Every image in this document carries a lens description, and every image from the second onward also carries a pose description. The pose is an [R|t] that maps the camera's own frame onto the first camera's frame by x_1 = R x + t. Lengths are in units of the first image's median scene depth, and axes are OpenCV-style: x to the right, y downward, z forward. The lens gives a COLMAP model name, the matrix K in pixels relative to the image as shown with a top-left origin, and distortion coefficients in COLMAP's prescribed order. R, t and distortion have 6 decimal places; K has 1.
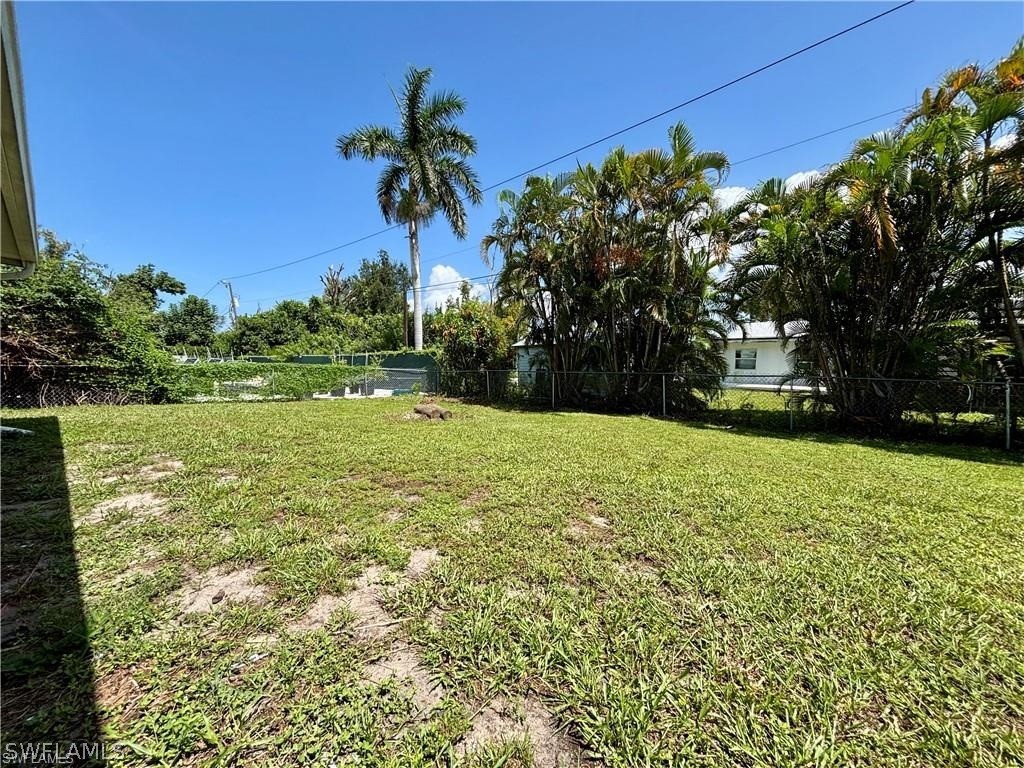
lens RADIAL K [[409.8, 0, 512.0], [0, 409.8, 384.0], [0, 0, 1]] dist [-0.000924, 0.000040]
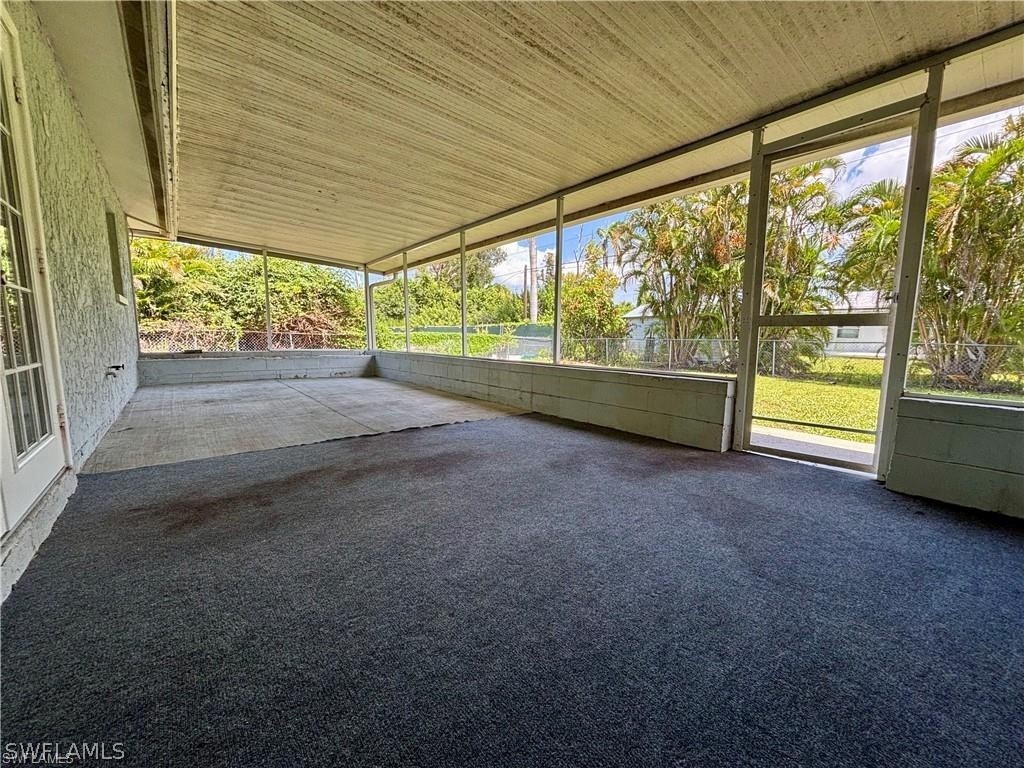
lens RADIAL K [[409.8, 0, 512.0], [0, 409.8, 384.0], [0, 0, 1]] dist [-0.000924, 0.000040]
pose [[0.986491, 0.019271, -0.162678, -0.170094], [-0.007443, 0.997304, 0.073009, 0.017761], [0.163647, -0.070812, 0.983974, -0.290808]]
